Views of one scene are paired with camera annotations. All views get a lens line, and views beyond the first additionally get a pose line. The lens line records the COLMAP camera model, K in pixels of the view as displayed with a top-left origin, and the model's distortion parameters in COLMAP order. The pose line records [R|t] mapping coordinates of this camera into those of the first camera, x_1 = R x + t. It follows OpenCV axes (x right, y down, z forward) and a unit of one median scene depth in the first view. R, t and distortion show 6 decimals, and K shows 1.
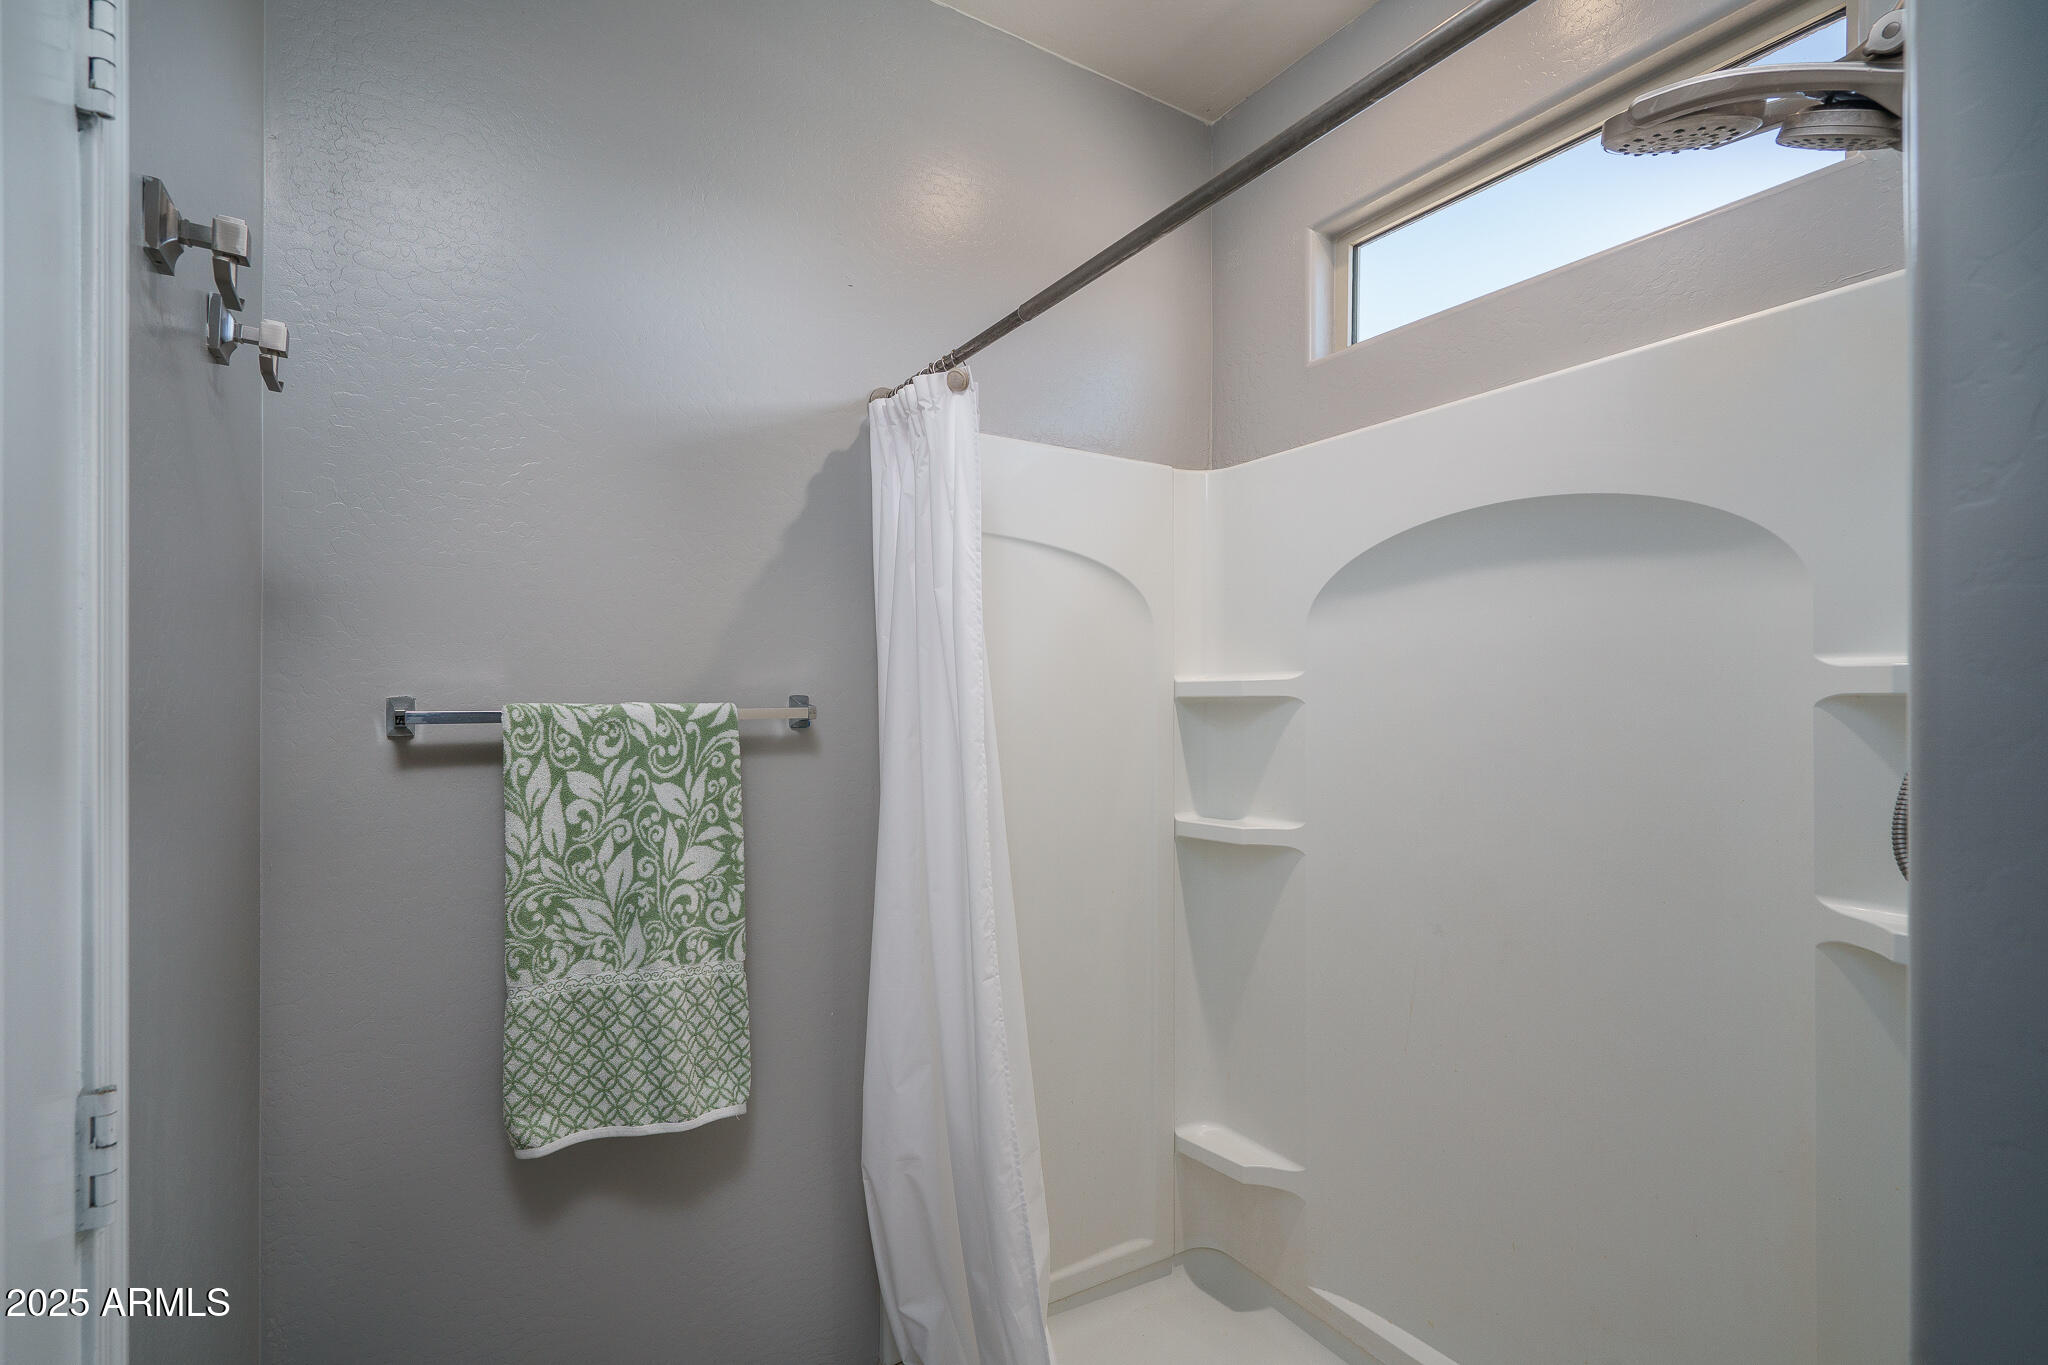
lens RADIAL K [[948.1, 0, 1012.0], [0, 948.1, 691.7], [0, 0, 1]] dist [0.001214, 0.001665]
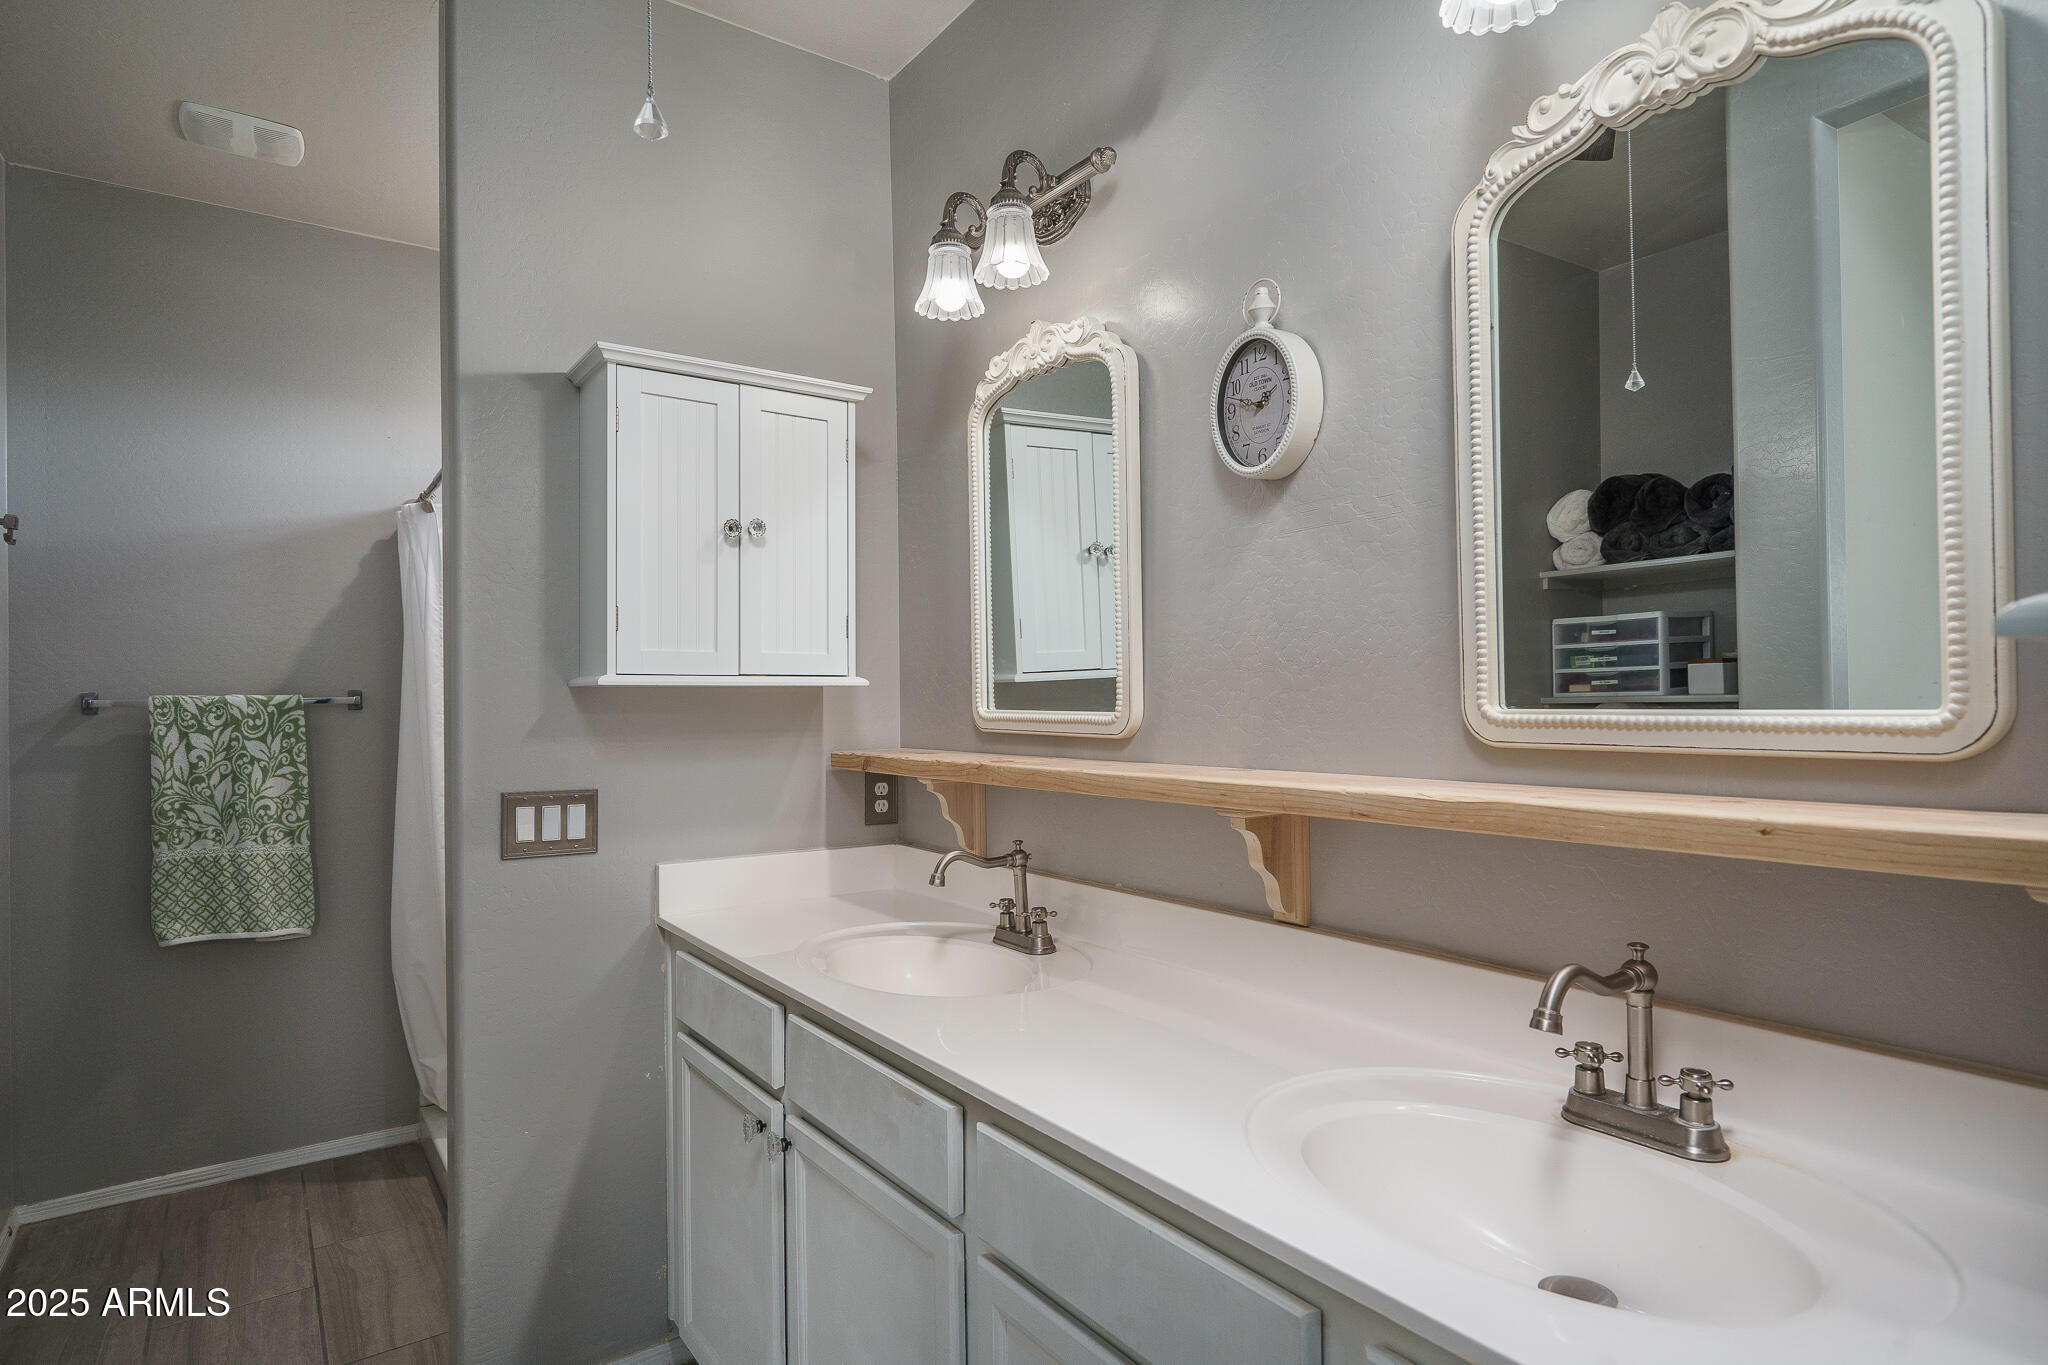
lens RADIAL K [[1136.0, 0, 1034.2], [0, 1136.0, 681.0], [0, 0, 1]] dist [0.004516, -0.001722]
pose [[0.998513, -0.014339, 0.052590, 0.993539], [0.014858, 0.999845, -0.009483, 0.028676], [-0.052446, 0.010251, 0.998571, -1.208181]]
